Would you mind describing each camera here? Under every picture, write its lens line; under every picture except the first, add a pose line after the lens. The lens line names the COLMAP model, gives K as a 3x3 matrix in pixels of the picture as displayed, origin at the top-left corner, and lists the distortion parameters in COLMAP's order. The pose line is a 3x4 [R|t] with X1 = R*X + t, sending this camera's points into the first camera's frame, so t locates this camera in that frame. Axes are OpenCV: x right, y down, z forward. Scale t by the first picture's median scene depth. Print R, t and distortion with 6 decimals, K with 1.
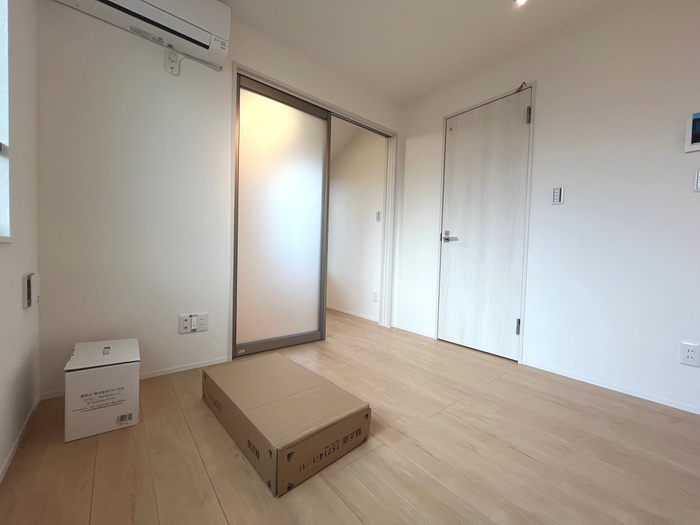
lens RADIAL K [[285.9, 0, 348.6], [0, 285.9, 263.8], [0, 0, 1]] dist [-0.001253, -0.000479]
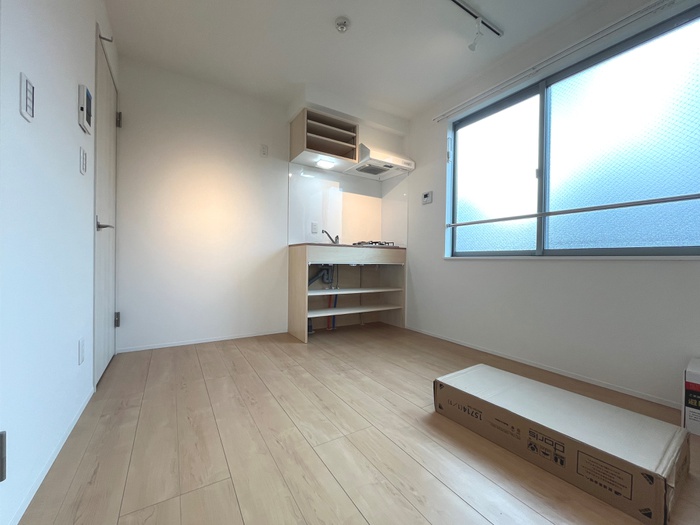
lens RADIAL K [[285.9, 0, 349.8], [0, 285.9, 258.9], [0, 0, 1]] dist [-0.001253, -0.000479]
pose [[-0.991456, -0.040792, 0.123897, 0.186321], [-0.036891, 0.998754, 0.033617, -0.032233], [-0.125114, 0.028759, -0.991725, 1.379407]]
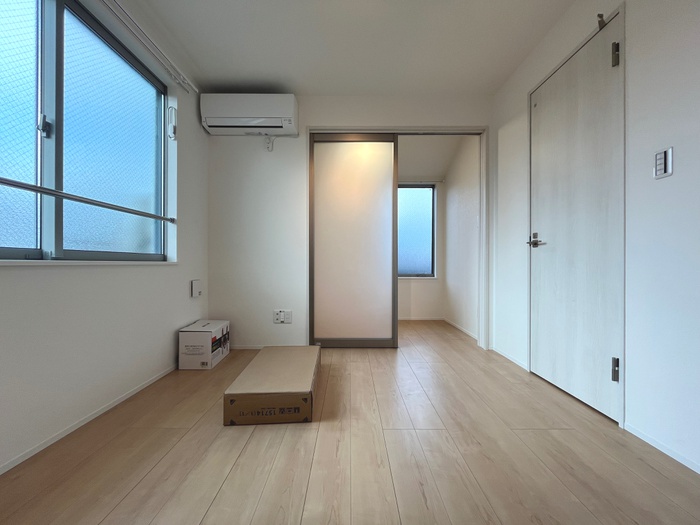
lens RADIAL K [[285.9, 0, 348.0], [0, 285.9, 263.0], [0, 0, 1]] dist [-0.001253, -0.000479]
pose [[0.771222, -0.028032, -0.635949, 0.593508], [-0.002318, 0.998900, -0.046841, 0.006995], [0.636562, 0.037599, 0.770308, 0.097512]]
